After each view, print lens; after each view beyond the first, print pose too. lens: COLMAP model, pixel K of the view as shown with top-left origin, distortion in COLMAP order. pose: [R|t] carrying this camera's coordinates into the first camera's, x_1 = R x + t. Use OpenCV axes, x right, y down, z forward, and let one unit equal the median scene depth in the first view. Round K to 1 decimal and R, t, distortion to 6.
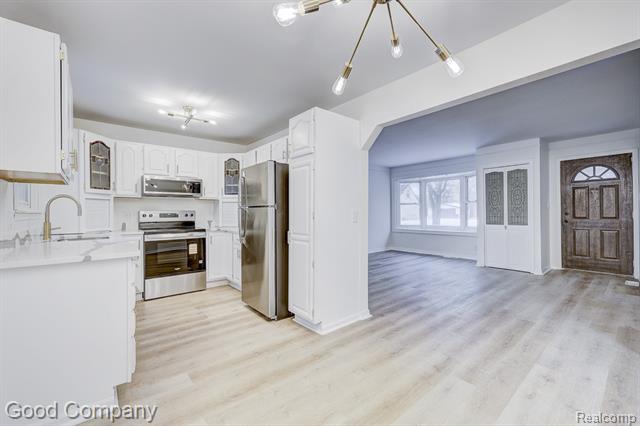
lens RADIAL K [[267.1, 0, 322.5], [0, 267.1, 212.0], [0, 0, 1]] dist [-0.002634, -0.000053]
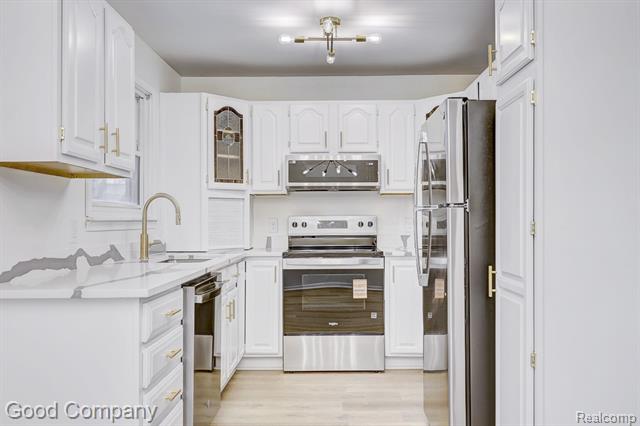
lens RADIAL K [[535.2, 0, 328.7], [0, 535.2, 214.6], [0, 0, 1]] dist [-0.003862, -0.003318]
pose [[0.767507, -0.005151, -0.641020, 0.140793], [0.001290, 0.999978, -0.006490, -0.000873], [0.641040, 0.004154, 0.767496, 0.156901]]
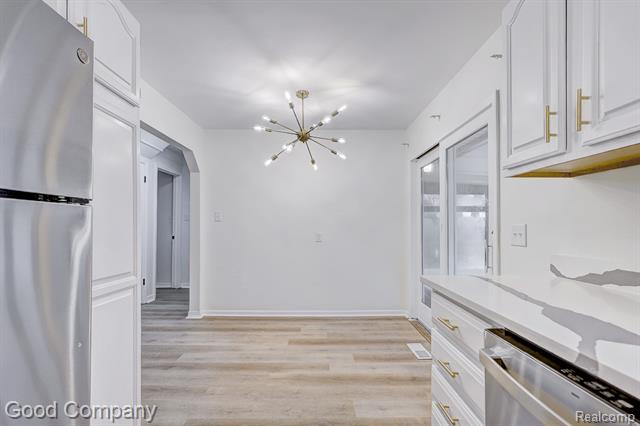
lens RADIAL K [[309.8, 0, 326.8], [0, 309.8, 224.3], [0, 0, 1]] dist [-0.001554, 0.000162]
pose [[-0.786230, 0.009395, 0.617862, -0.429379], [0.001100, 0.999904, -0.013804, 0.005227], [-0.617933, -0.010174, -0.786165, 0.783134]]
